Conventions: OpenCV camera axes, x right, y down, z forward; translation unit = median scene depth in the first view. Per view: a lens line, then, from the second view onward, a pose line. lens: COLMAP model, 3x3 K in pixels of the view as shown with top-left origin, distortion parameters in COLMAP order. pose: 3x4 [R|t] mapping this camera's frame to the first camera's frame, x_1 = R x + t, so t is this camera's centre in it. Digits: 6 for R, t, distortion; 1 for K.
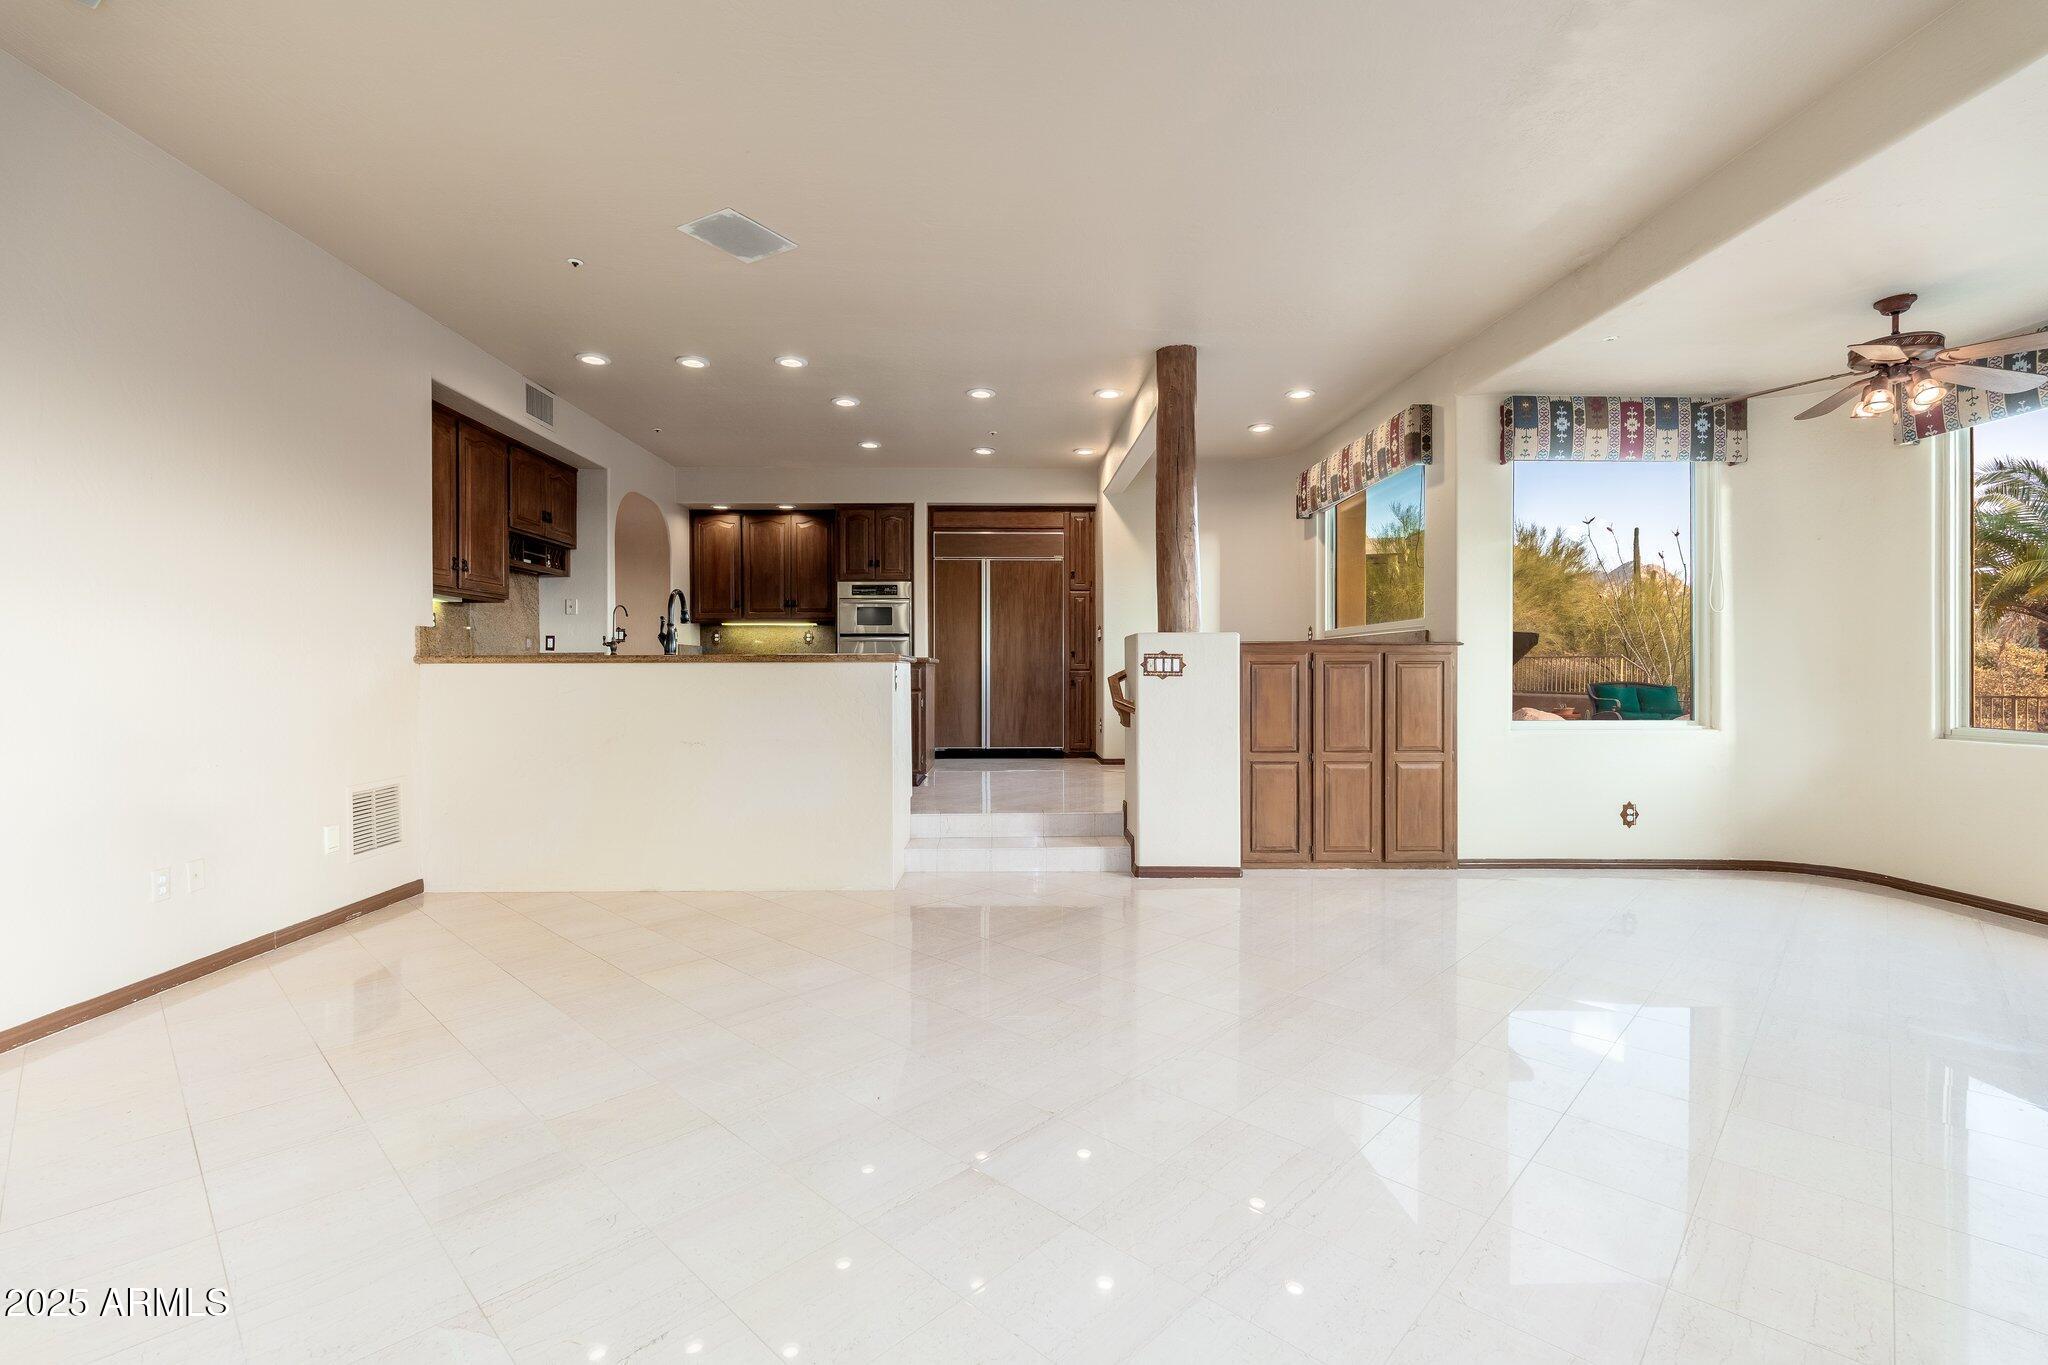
lens RADIAL K [[925.2, 0, 1015.7], [0, 925.2, 674.7], [0, 0, 1]] dist [0.000658, 0.000215]
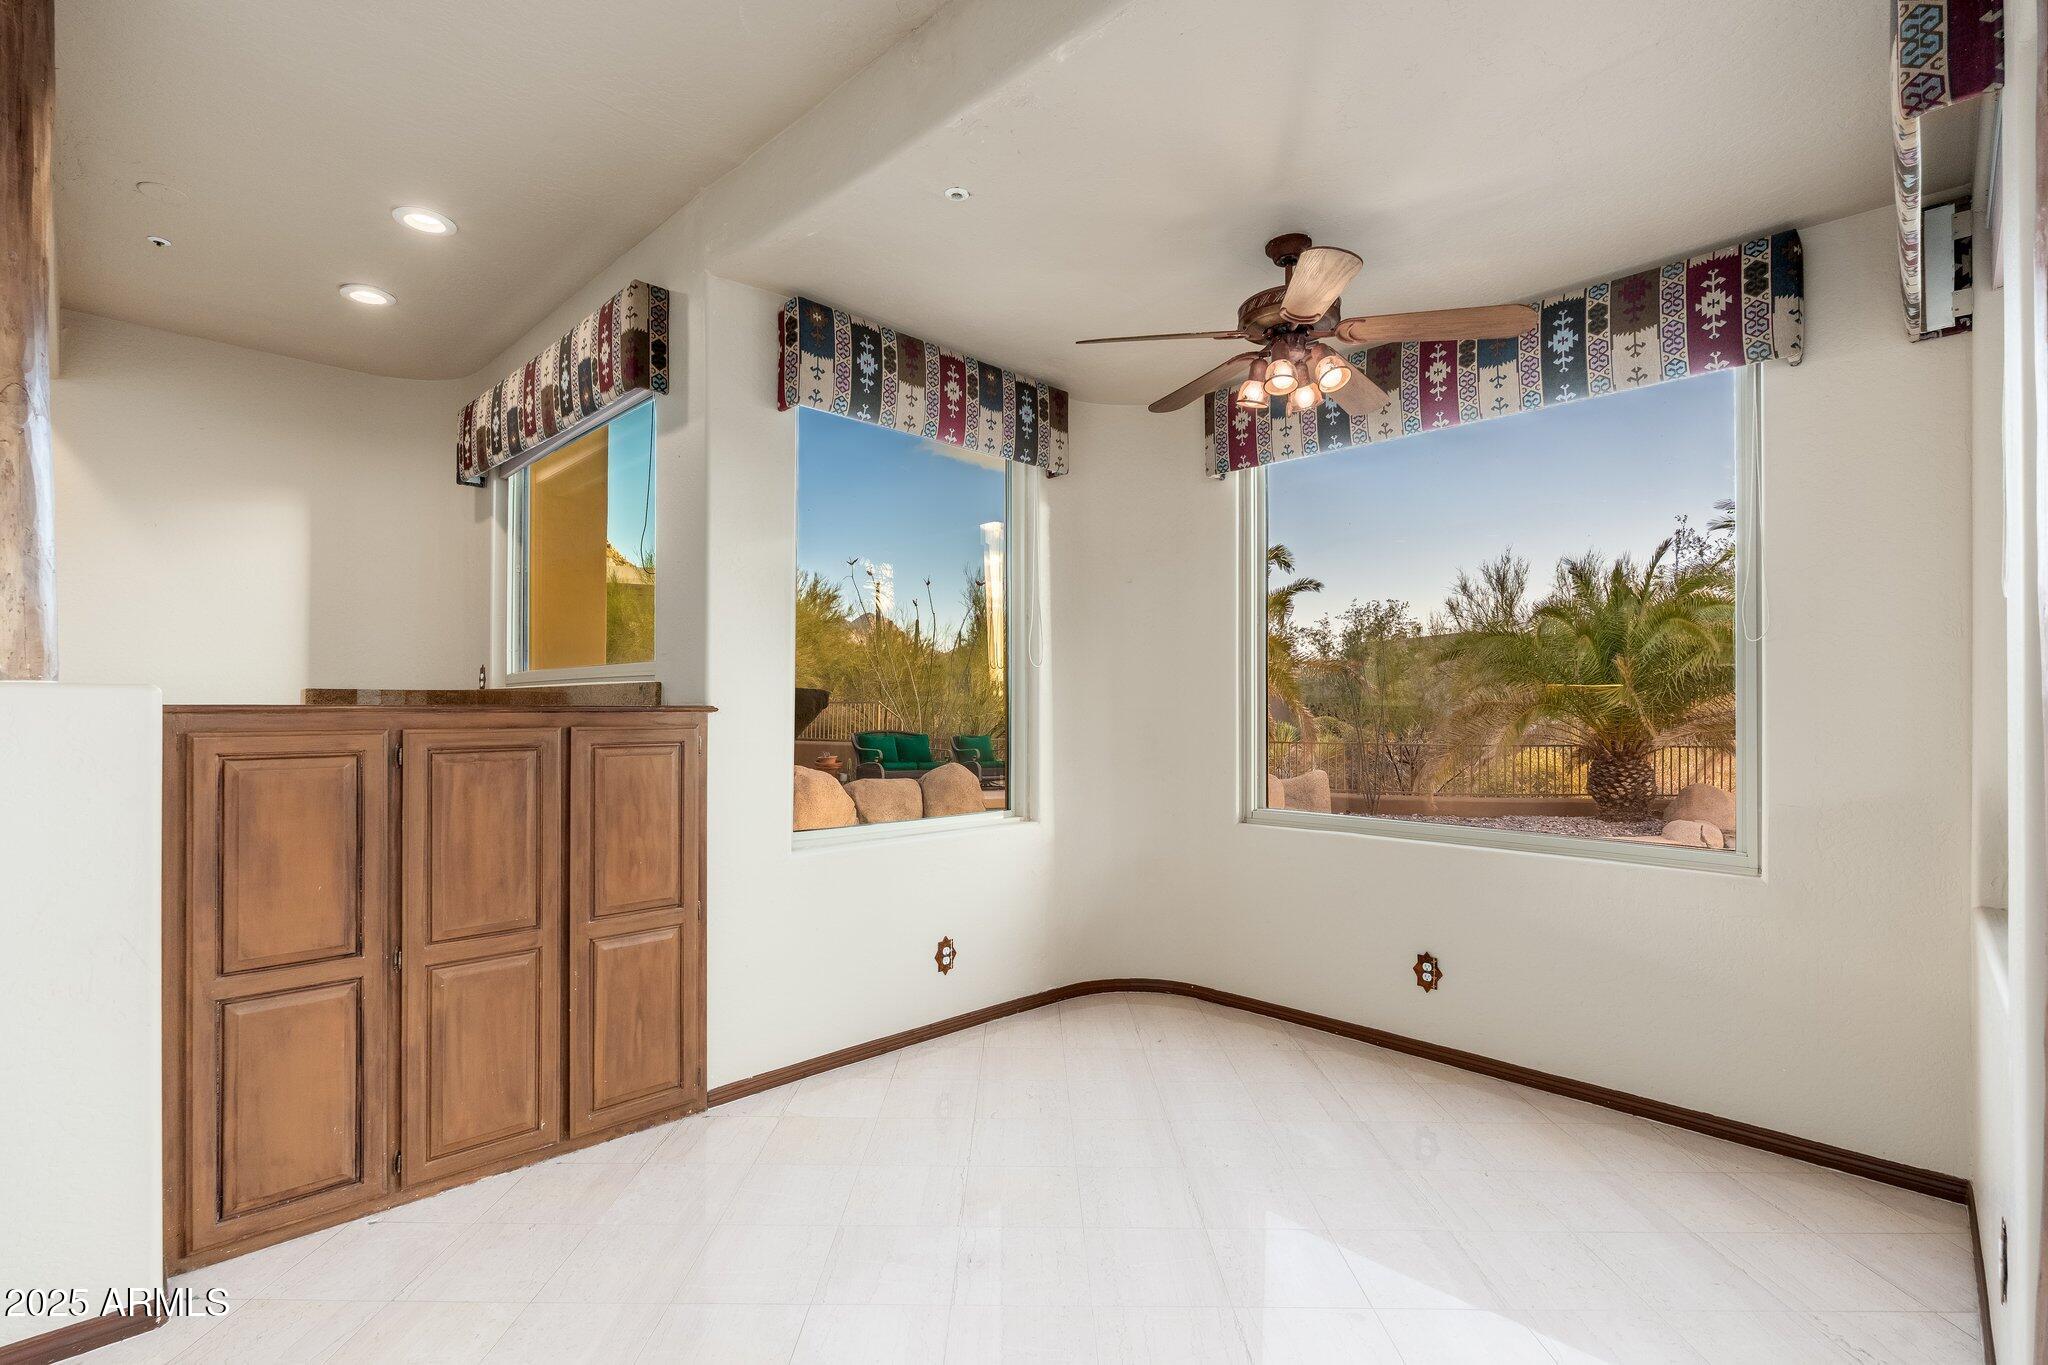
lens RADIAL K [[891.2, 0, 1022.2], [0, 891.2, 690.2], [0, 0, 1]] dist [-0.009852, -0.000087]
pose [[0.719794, 0.011663, 0.694090, 0.238591], [0.001610, 0.999828, -0.018469, -0.034534], [-0.694186, 0.014411, 0.719651, 0.475663]]
